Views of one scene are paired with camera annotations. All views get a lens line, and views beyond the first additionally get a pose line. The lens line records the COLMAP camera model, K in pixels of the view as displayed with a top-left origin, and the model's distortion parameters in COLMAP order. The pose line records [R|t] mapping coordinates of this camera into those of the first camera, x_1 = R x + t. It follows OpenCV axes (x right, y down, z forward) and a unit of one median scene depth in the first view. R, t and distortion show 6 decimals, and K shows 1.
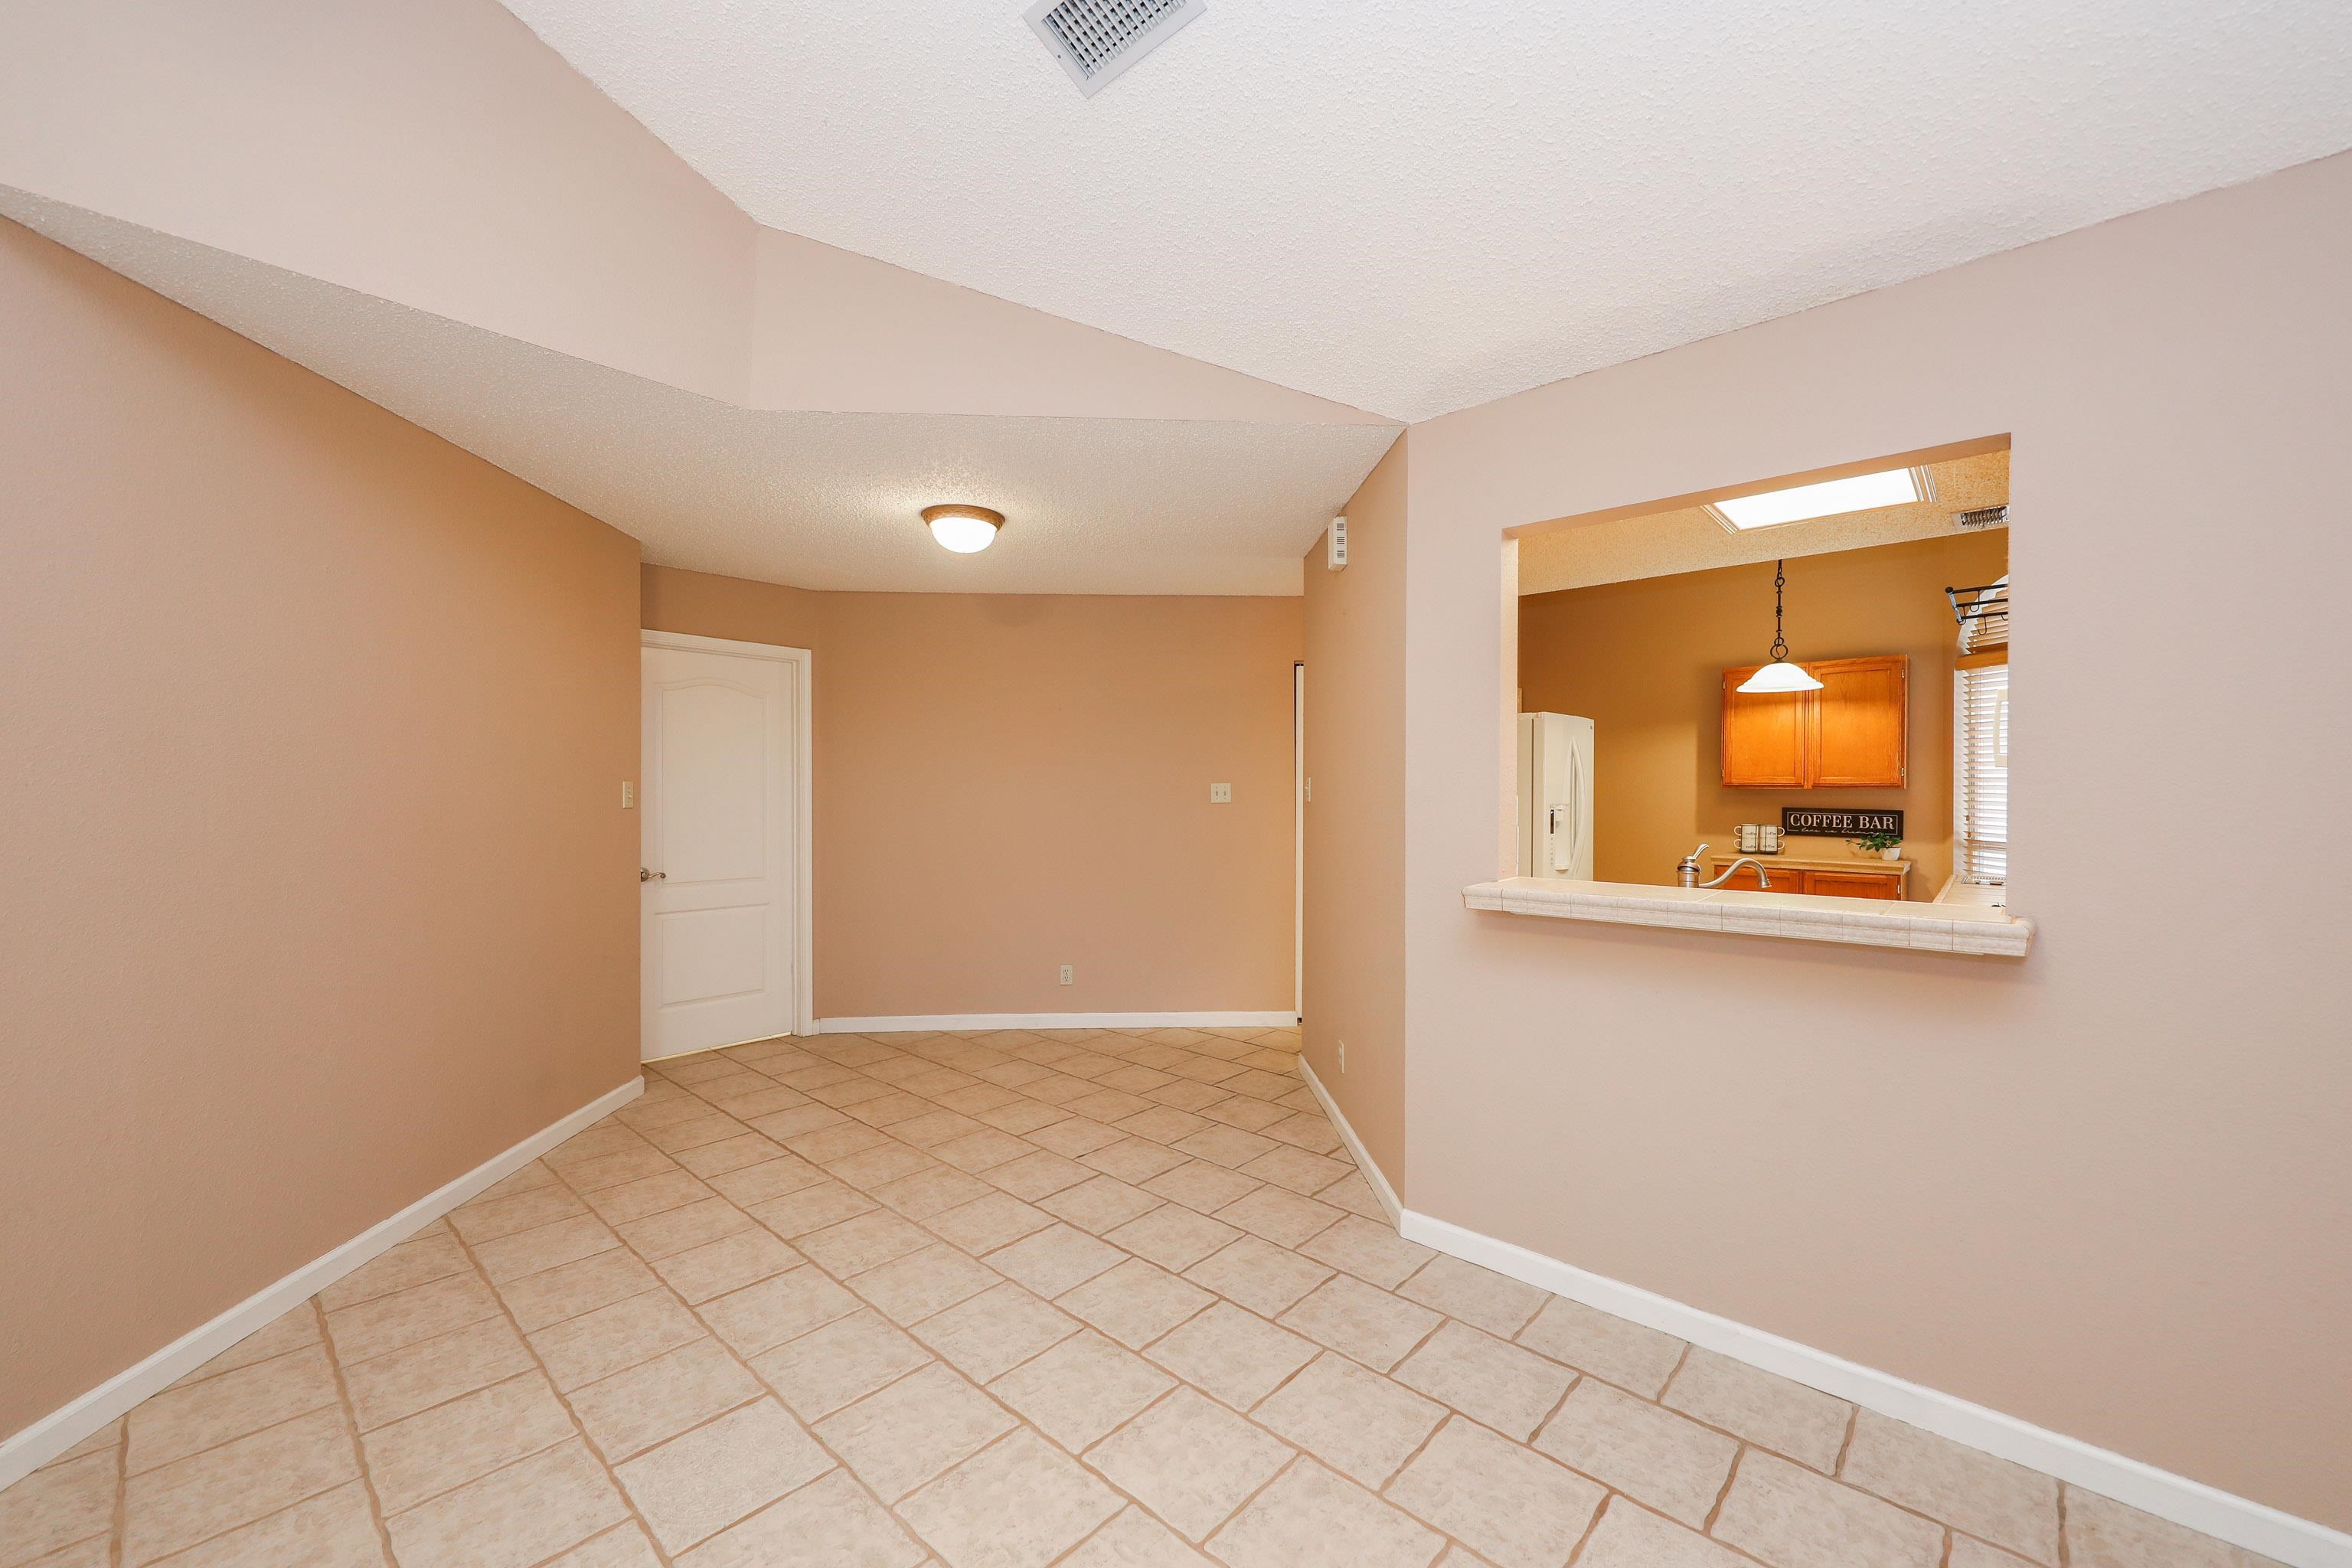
lens RADIAL K [[939.7, 0, 1162.3], [0, 939.7, 811.5], [0, 0, 1]] dist [0.006639, -0.004847]
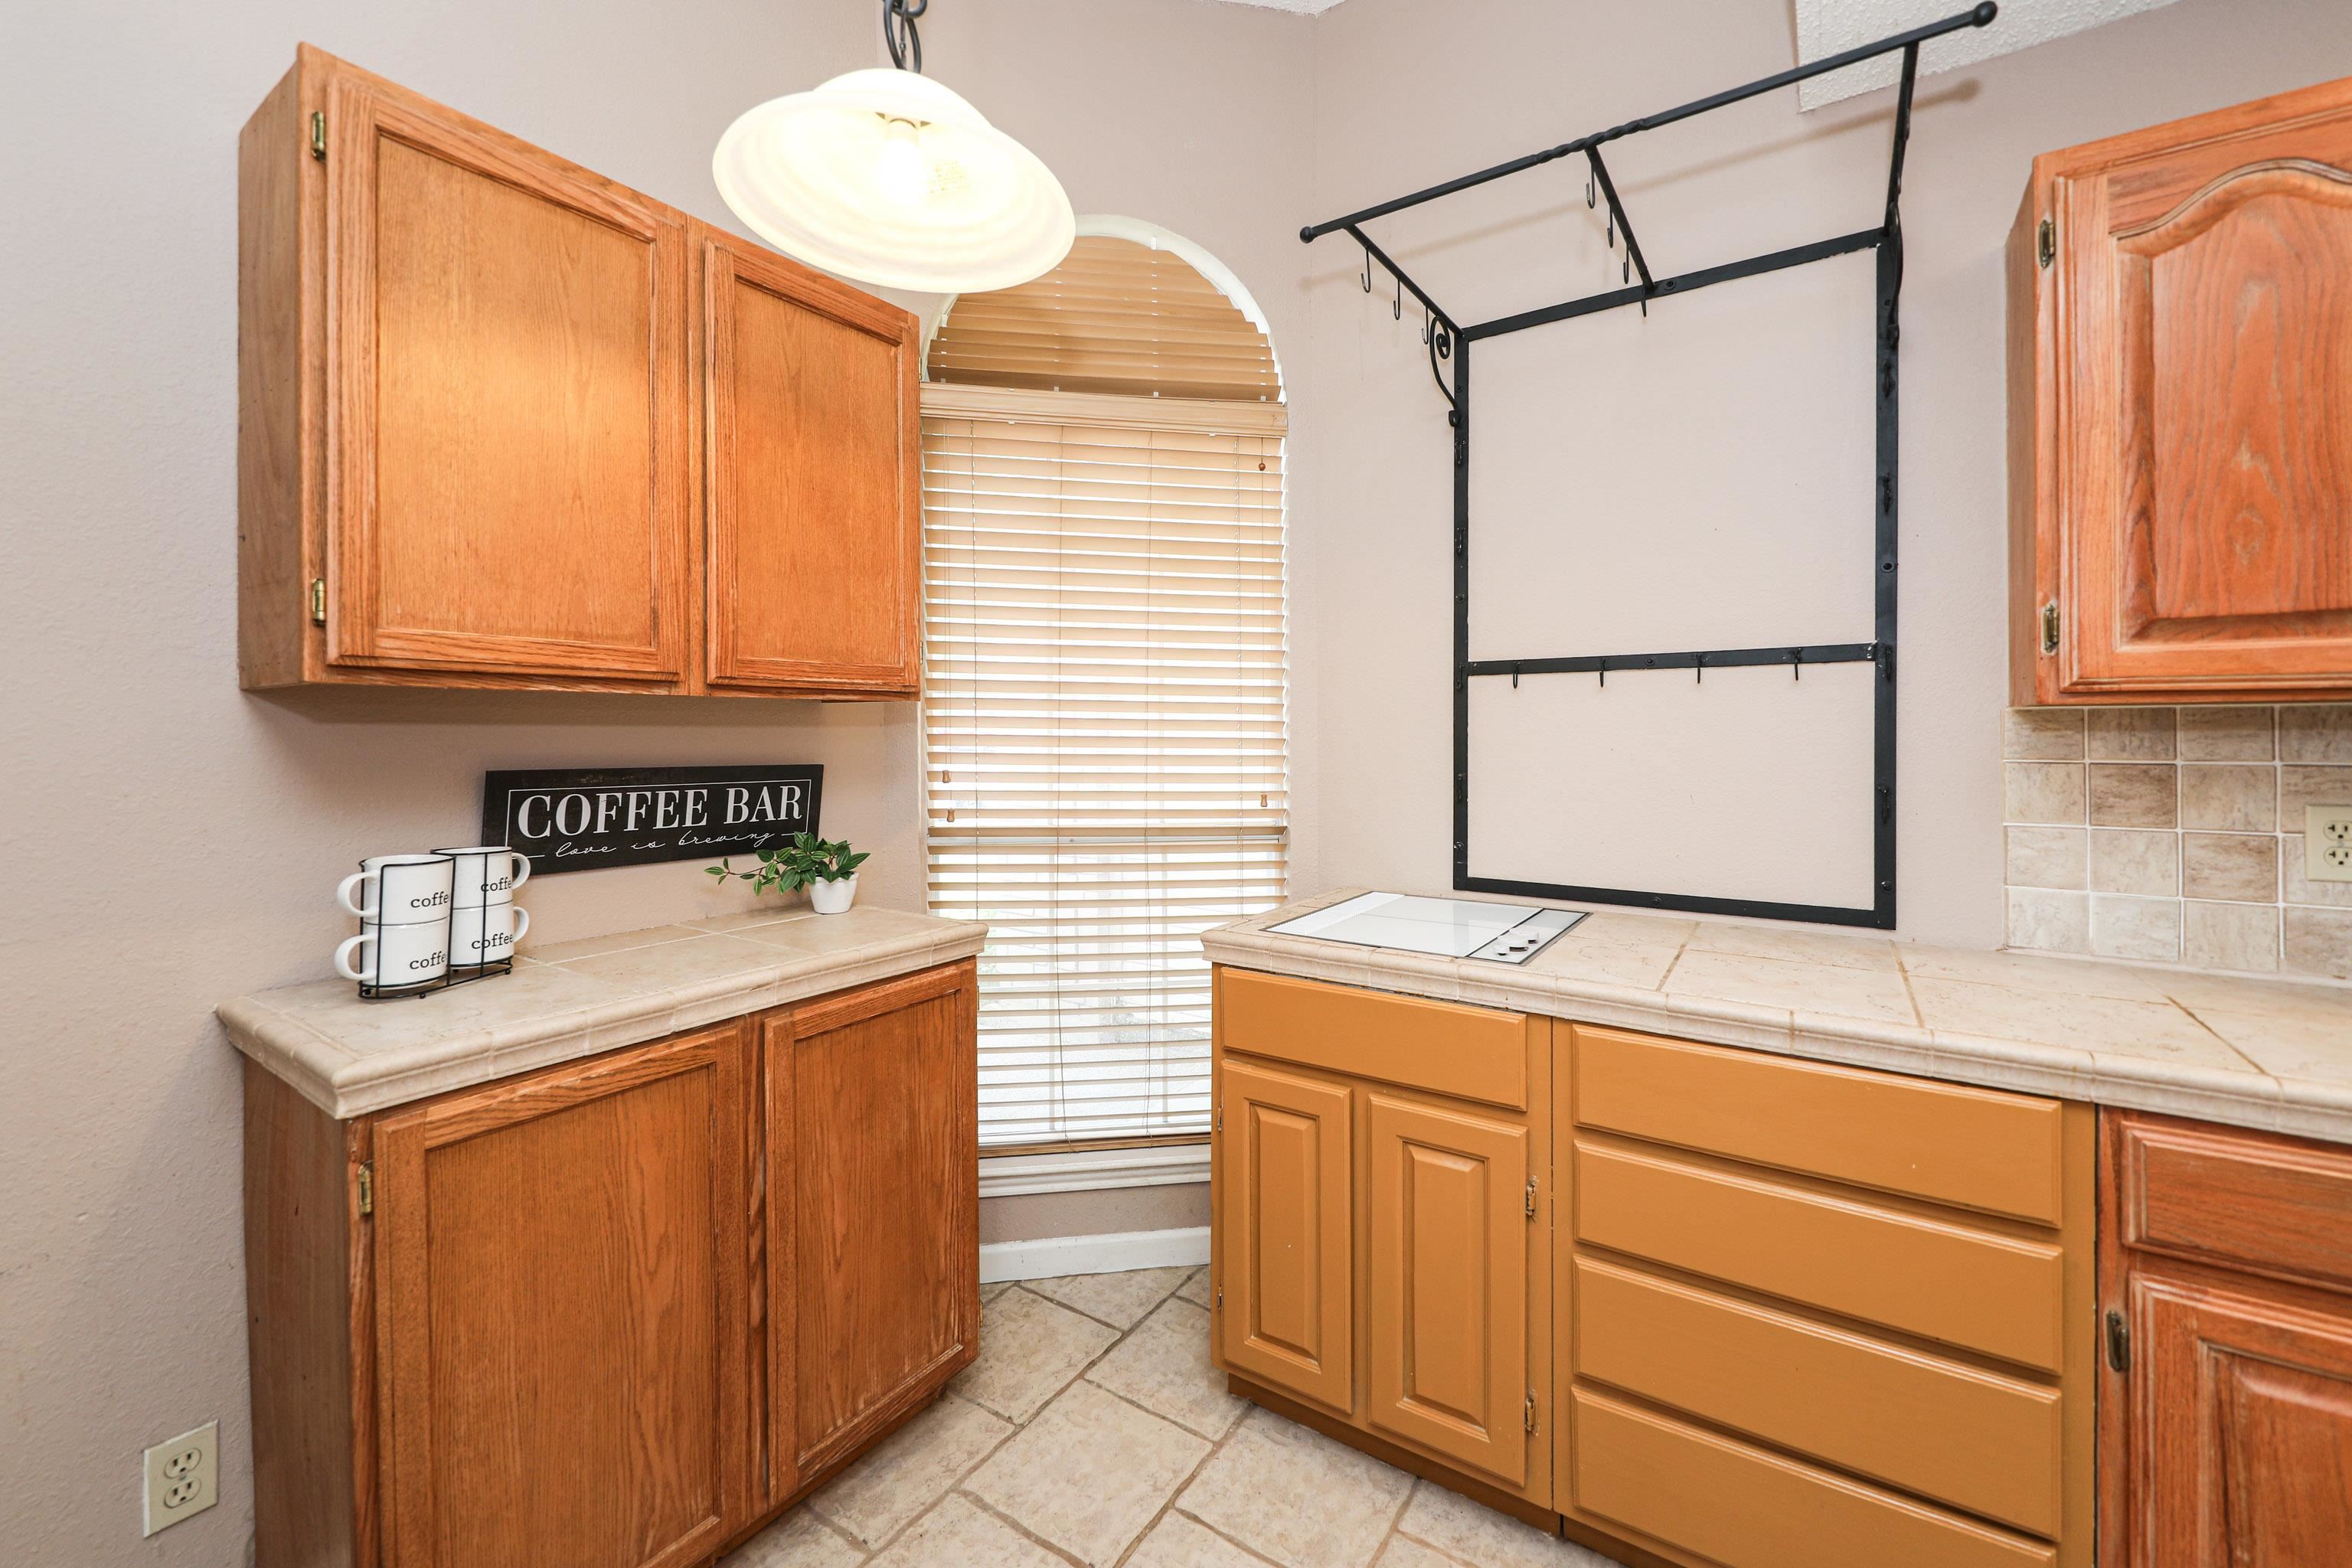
lens RADIAL K [[939.7, 0, 1194.0], [0, 939.7, 735.4], [0, 0, 1]] dist [0.006639, -0.004847]
pose [[-0.174068, -0.002442, 0.984731, 0.424495], [0.033872, 0.999390, 0.008466, -0.010893], [-0.984151, 0.034829, -0.173880, 0.956677]]
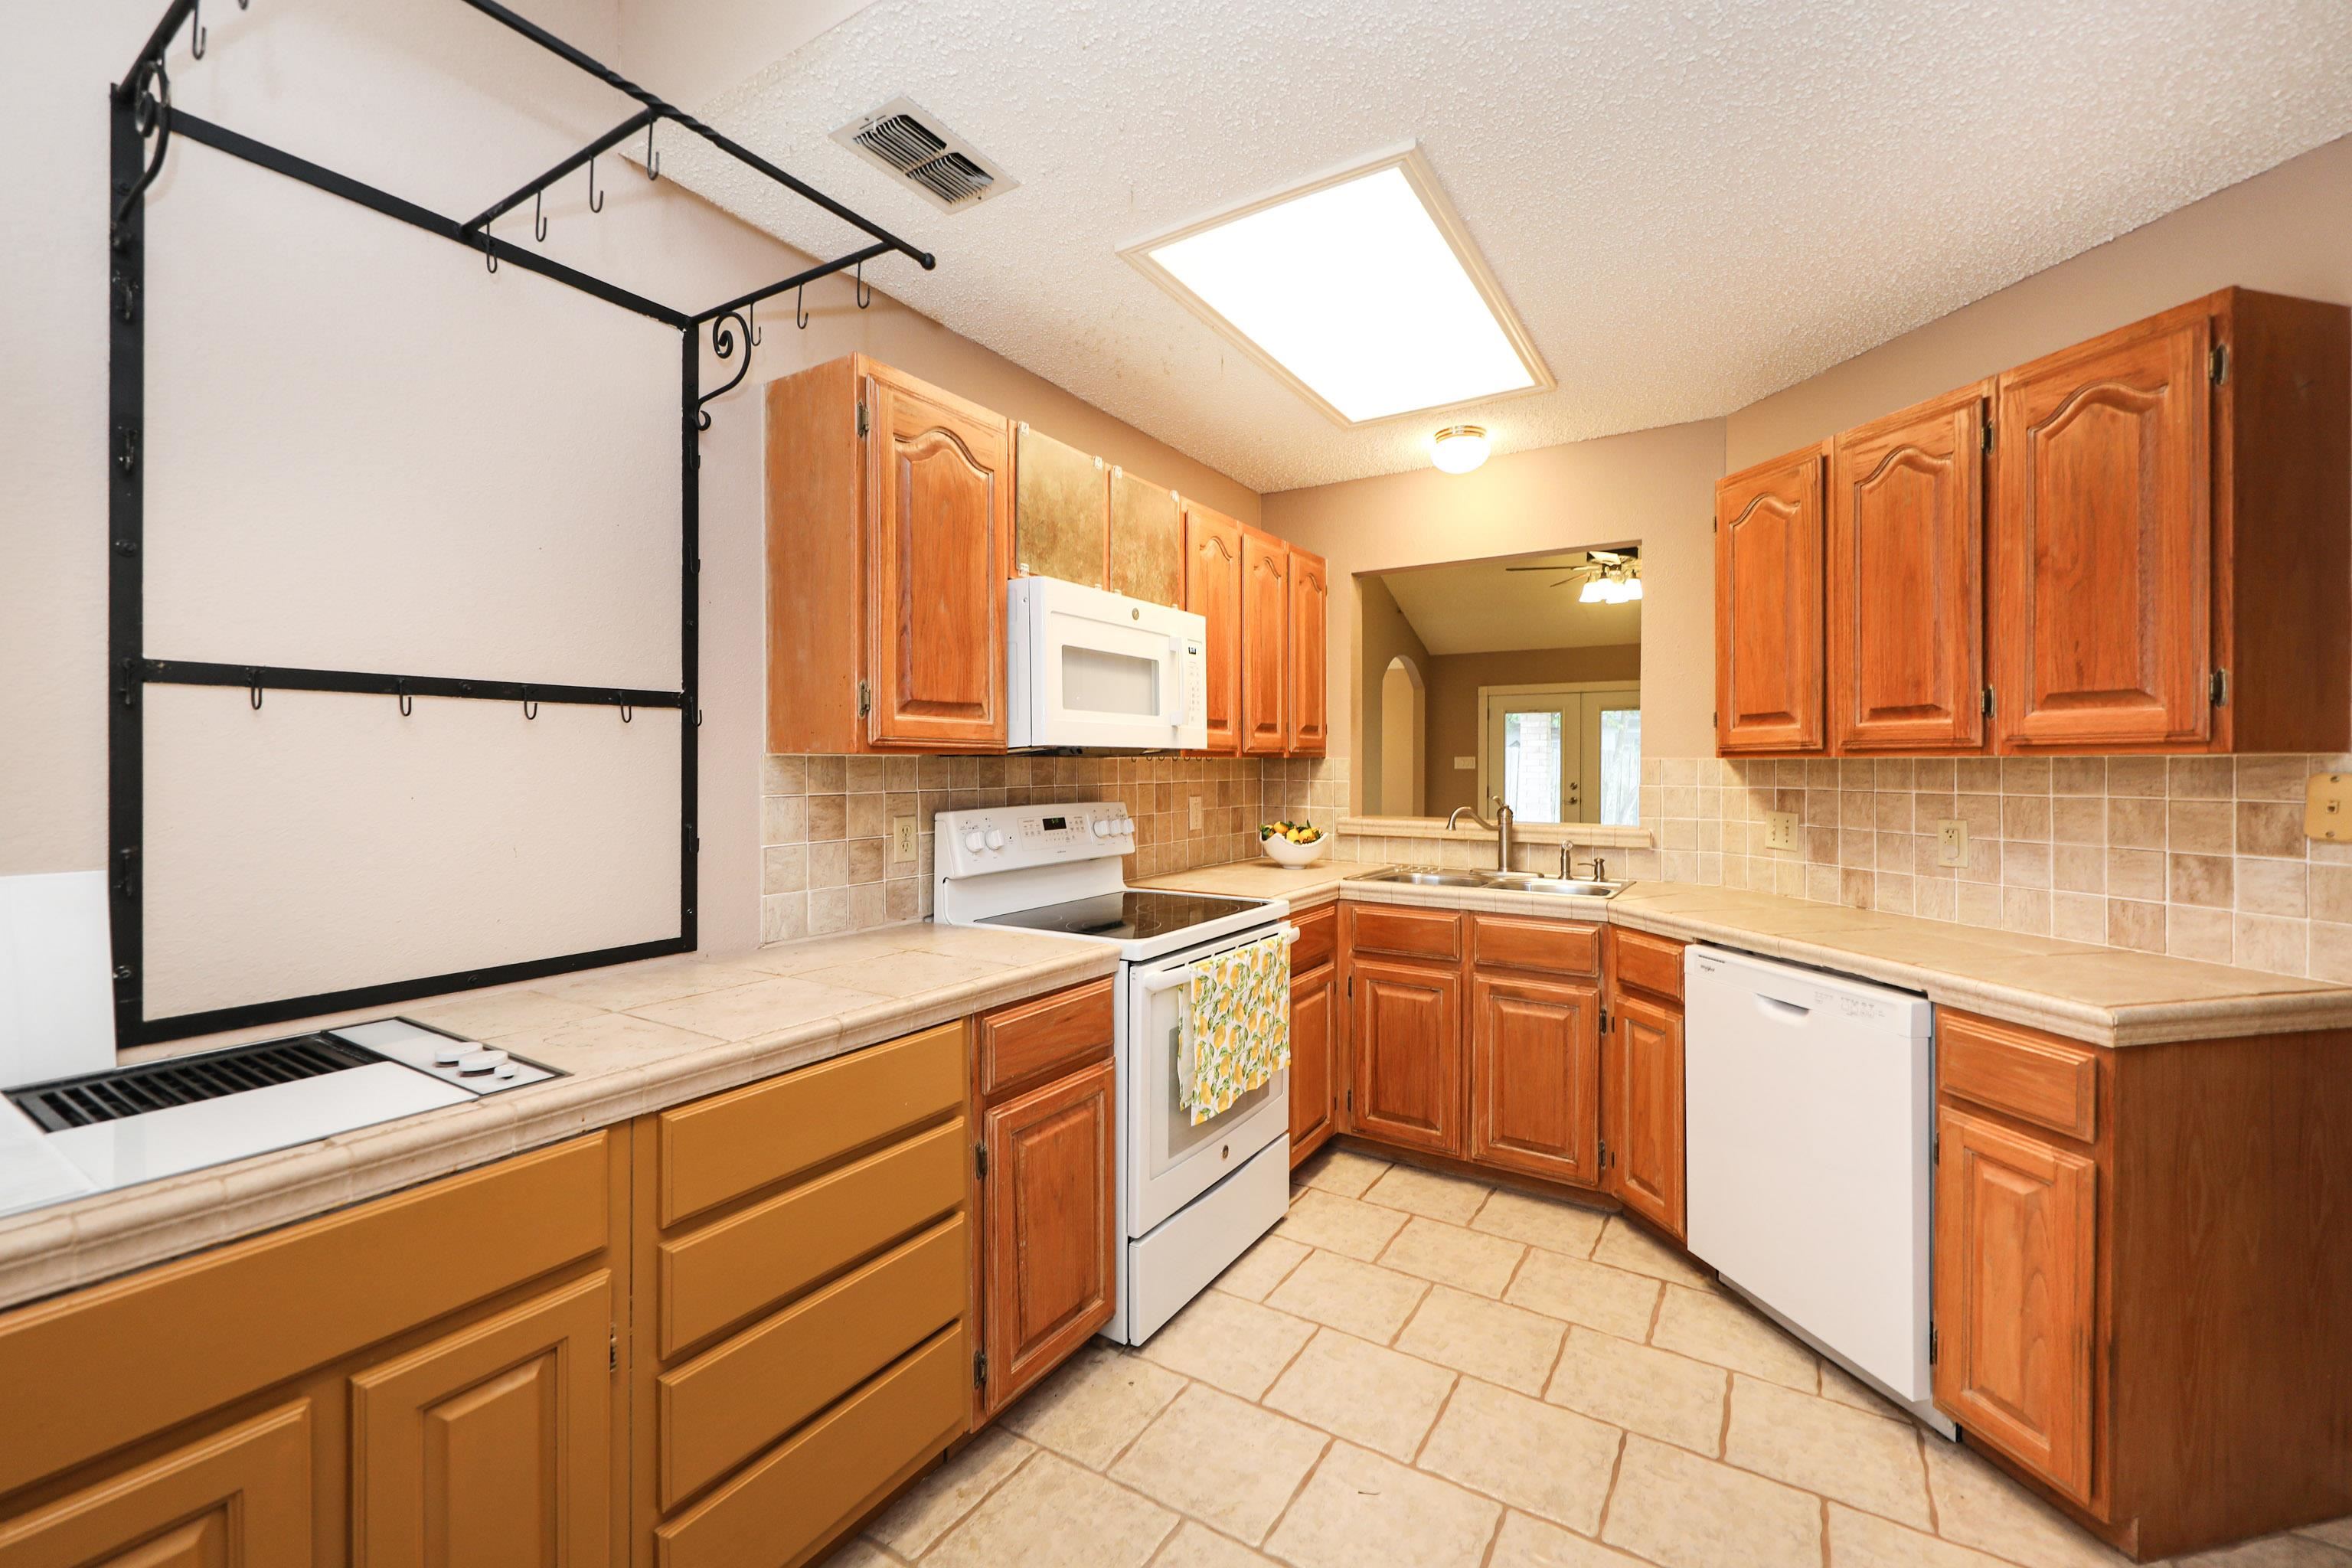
lens RADIAL K [[939.7, 0, 1170.0], [0, 939.7, 770.6], [0, 0, 1]] dist [0.006639, -0.004847]
pose [[-0.983065, 0.001820, -0.183248, 0.583692], [-0.005277, 0.999255, 0.038234, -0.017126], [0.183181, 0.038553, -0.982323, 1.052058]]
